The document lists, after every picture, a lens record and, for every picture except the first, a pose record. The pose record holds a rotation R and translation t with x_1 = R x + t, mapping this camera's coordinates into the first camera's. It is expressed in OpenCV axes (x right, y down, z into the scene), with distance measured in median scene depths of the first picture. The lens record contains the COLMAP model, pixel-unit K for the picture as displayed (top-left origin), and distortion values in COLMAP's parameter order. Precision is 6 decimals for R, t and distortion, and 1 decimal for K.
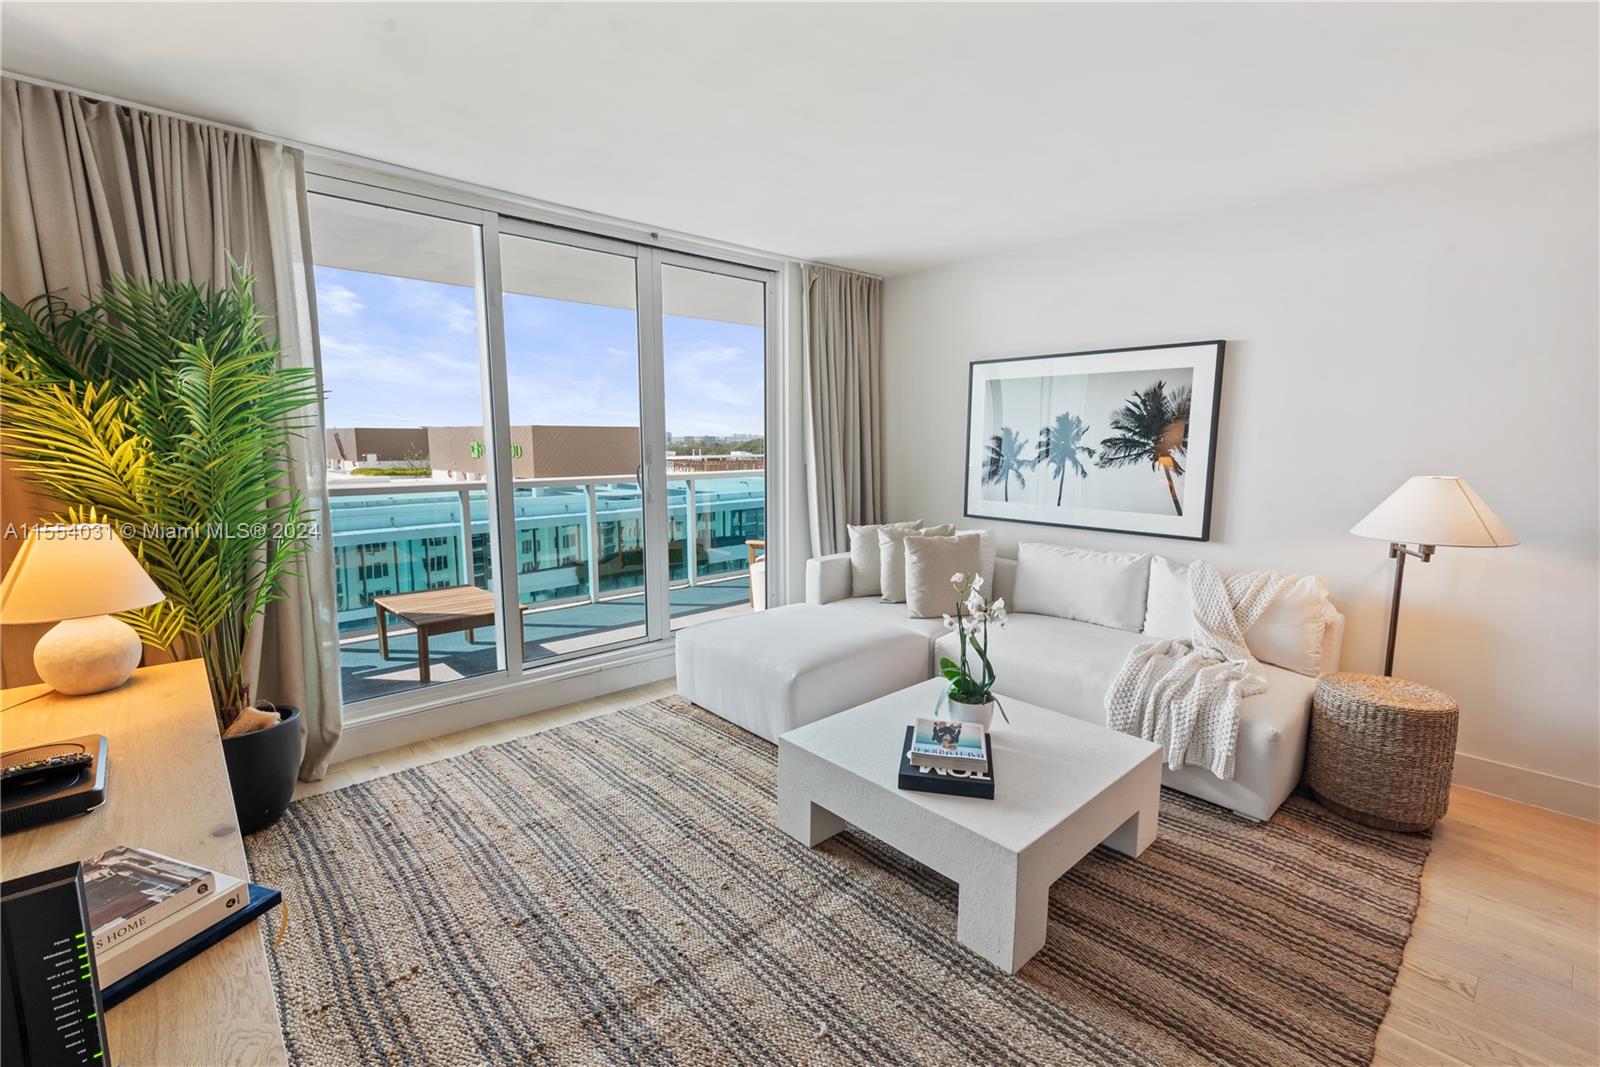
lens RADIAL K [[698.9, 0, 800.0], [0, 698.9, 533.5], [0, 0, 1]] dist [0.000934, 0.000244]
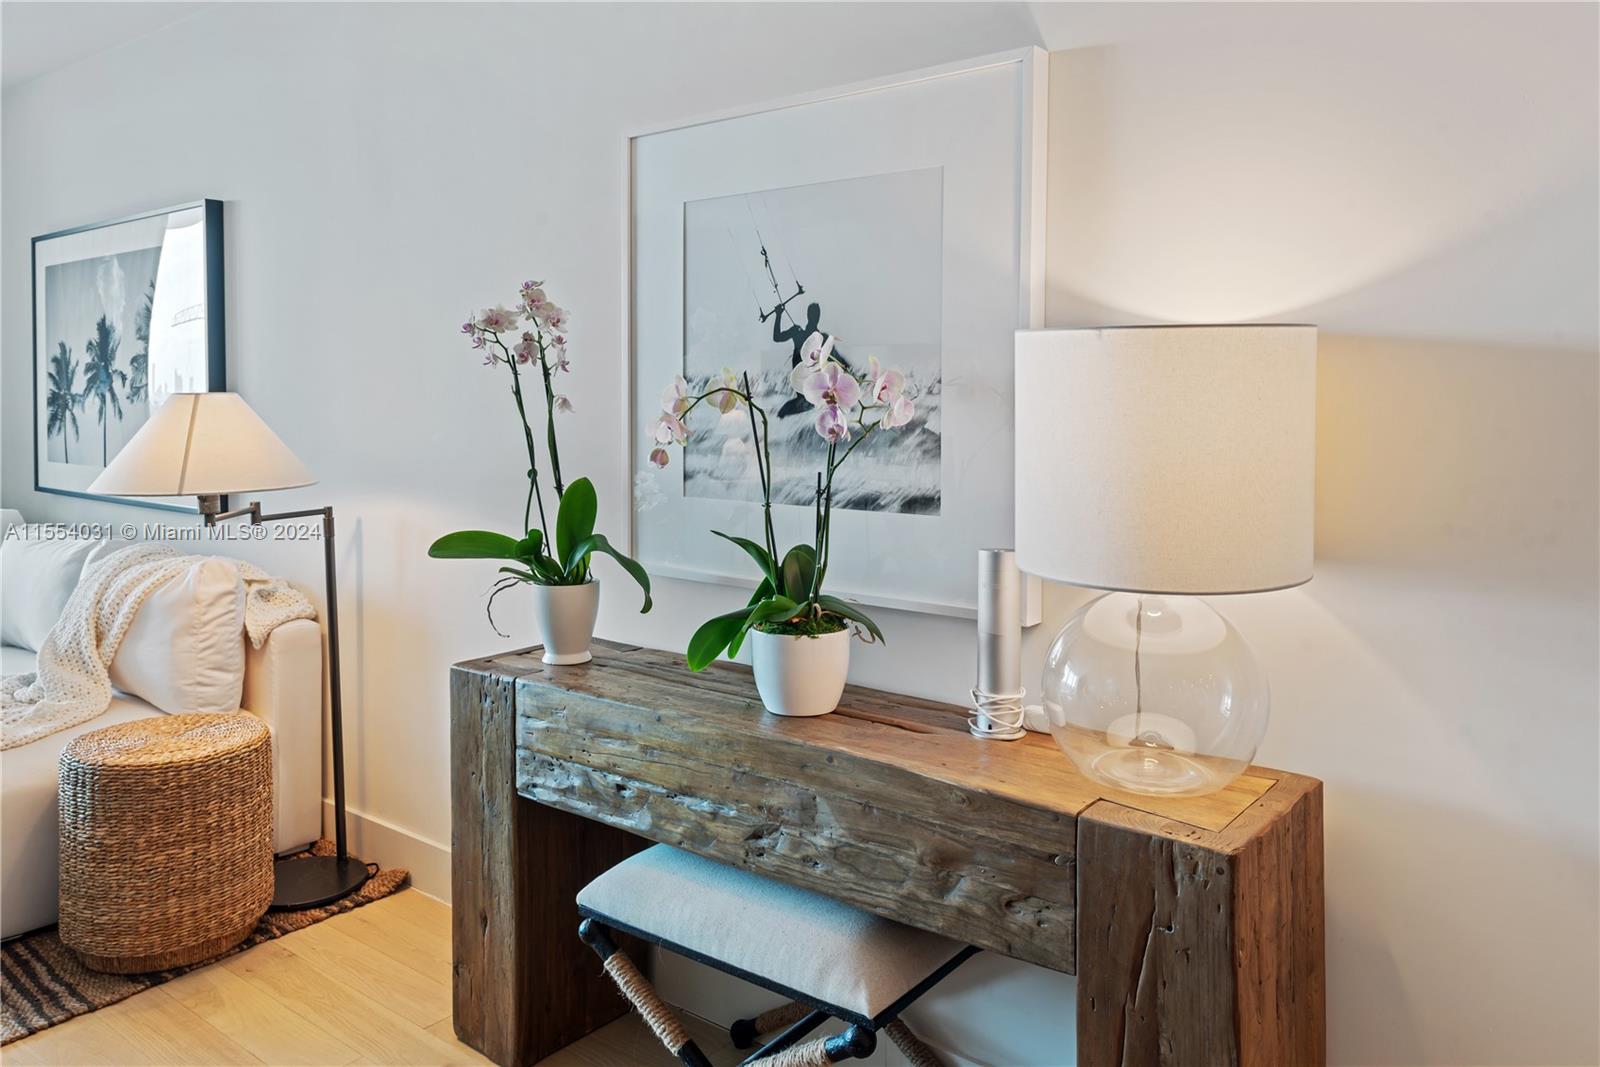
lens RADIAL K [[1100.1, 0, 794.8], [0, 1100.1, 437.6], [0, 0, 1]] dist [0.008022, 0.002428]
pose [[0.983436, -0.000915, 0.181255, 1.231297], [0.020568, 0.994091, -0.106580, 0.078203], [-0.180087, 0.108543, 0.977644, -0.083695]]
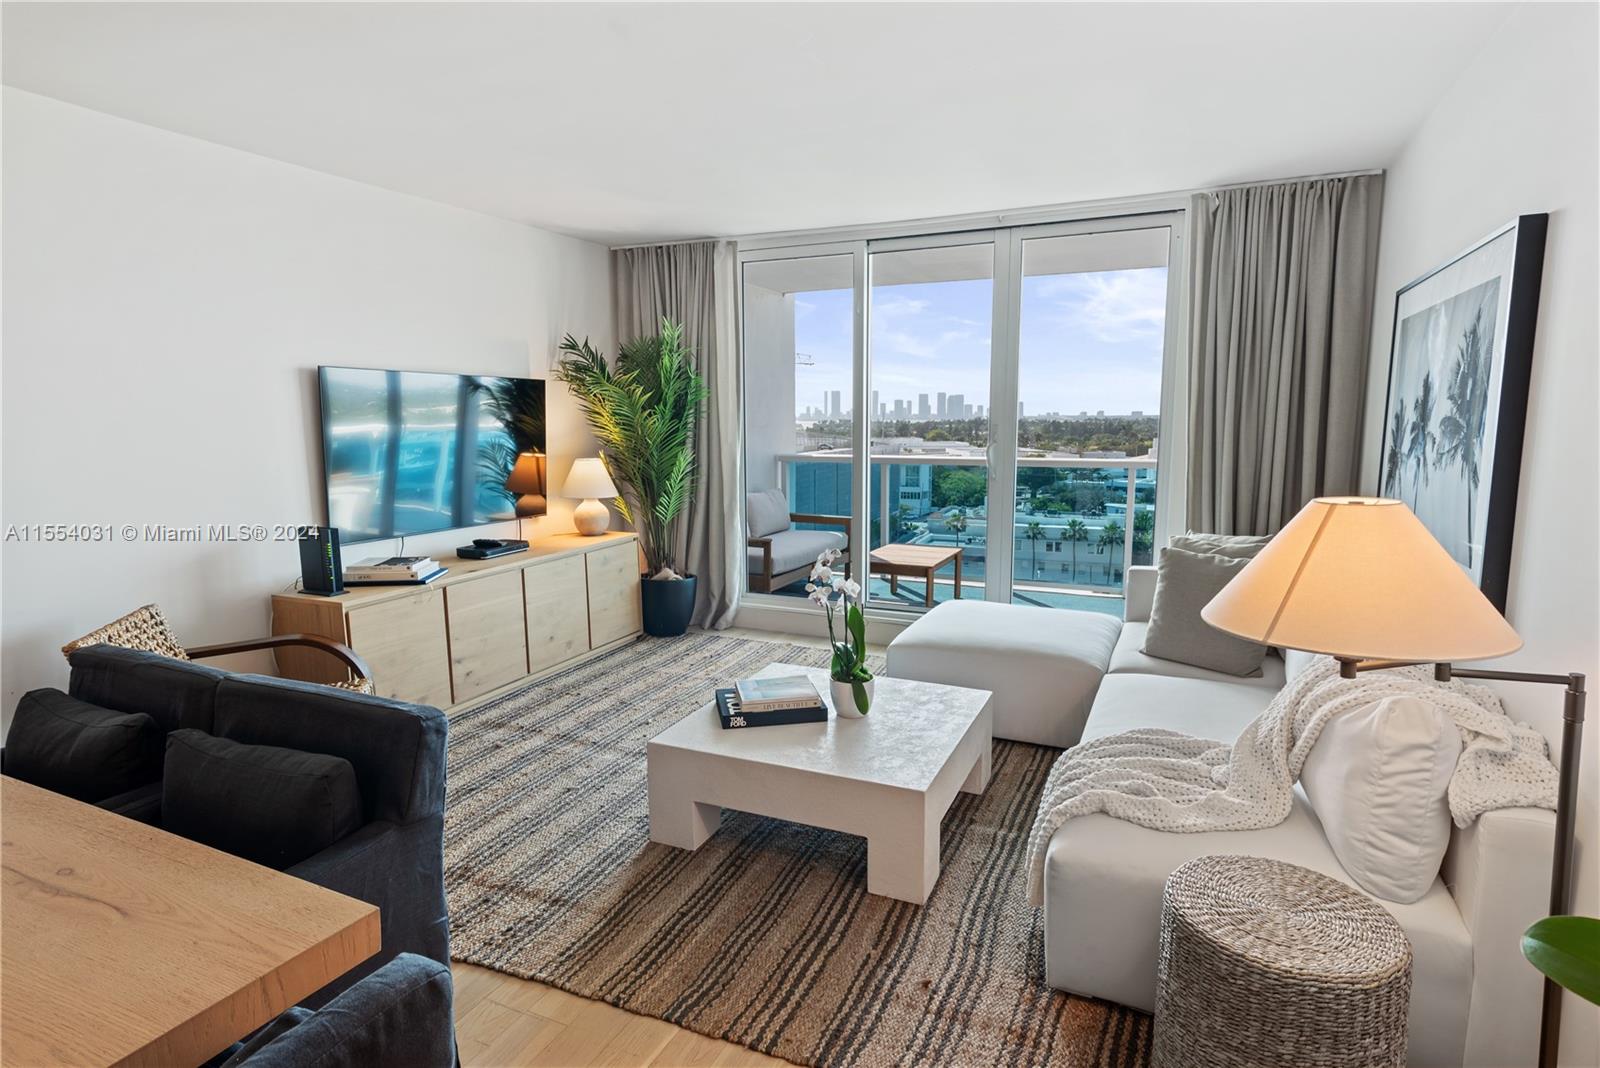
lens RADIAL K [[850.1, 0, 833.7], [0, 850.1, 535.3], [0, 0, 1]] dist [-0.000562, -0.001147]
pose [[0.410532, 0.124064, -0.903367, 1.259248], [-0.120115, 0.989426, 0.081297, -0.060118], [0.903900, 0.075133, 0.421093, 0.430535]]
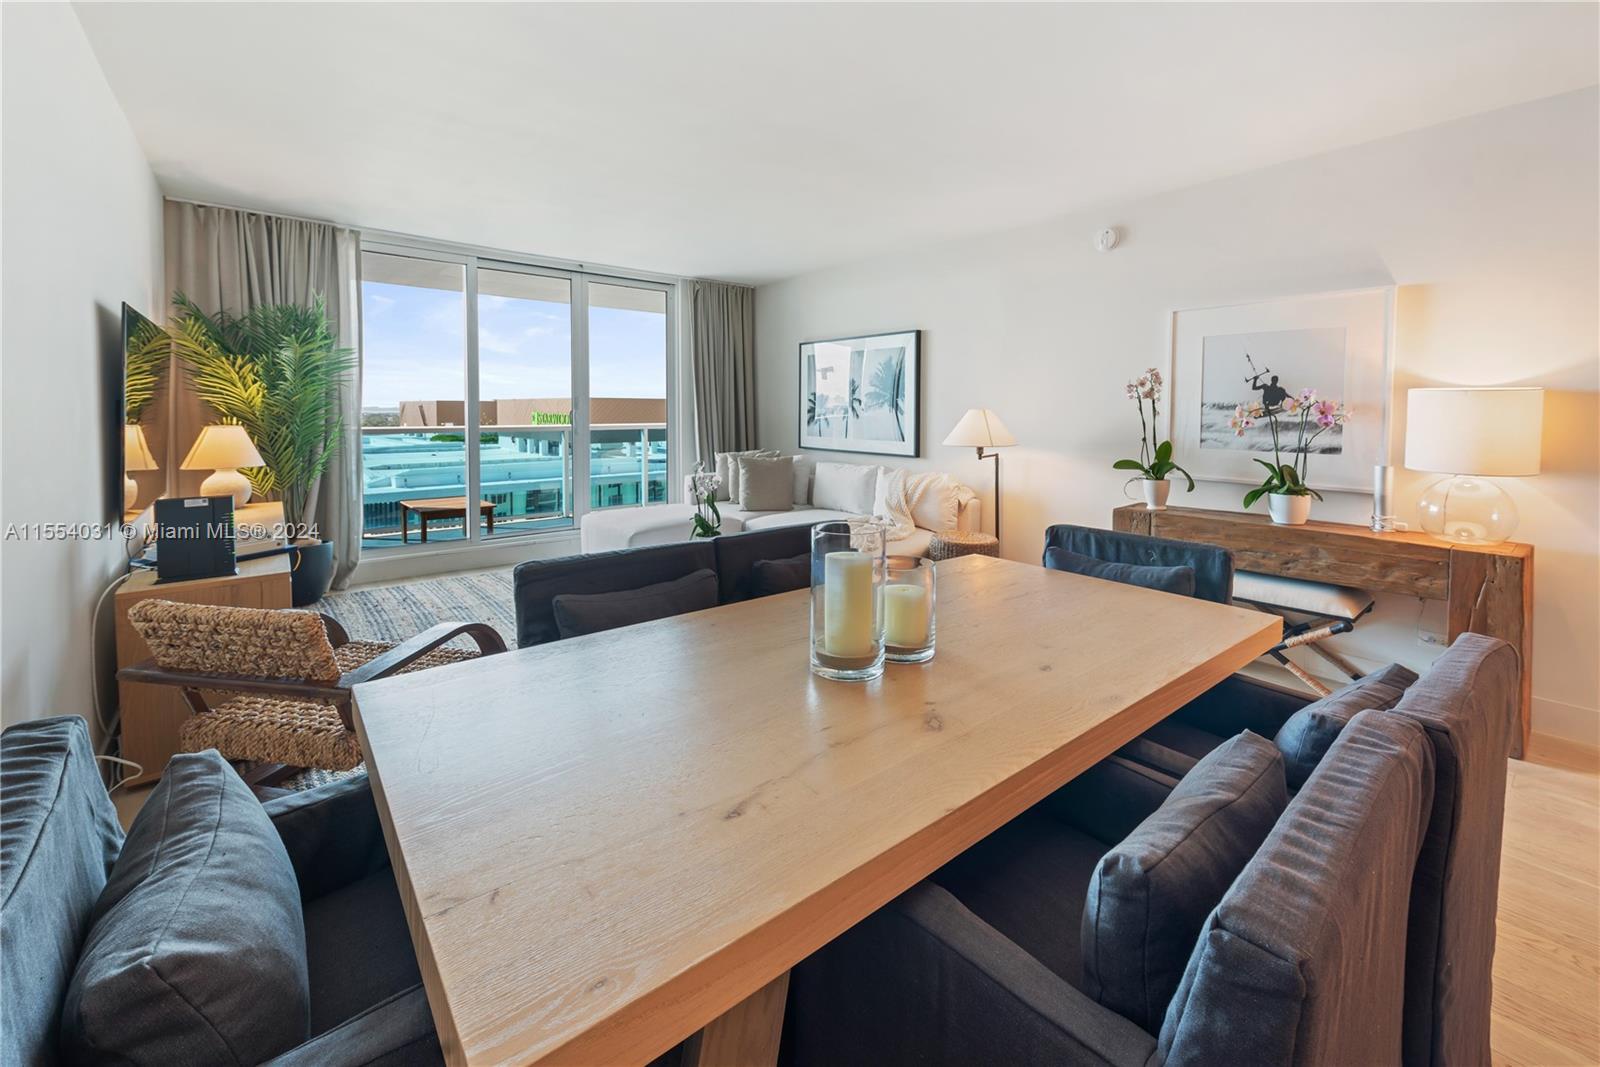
lens RADIAL K [[645.7, 0, 806.2], [0, 645.7, 434.1], [0, 0, 1]] dist [-0.002810, -0.000557]
pose [[0.998969, 0.003707, -0.045237, 0.543637], [-0.008195, 0.995011, -0.099430, 0.139580], [0.044643, 0.099699, 0.994016, -0.580980]]
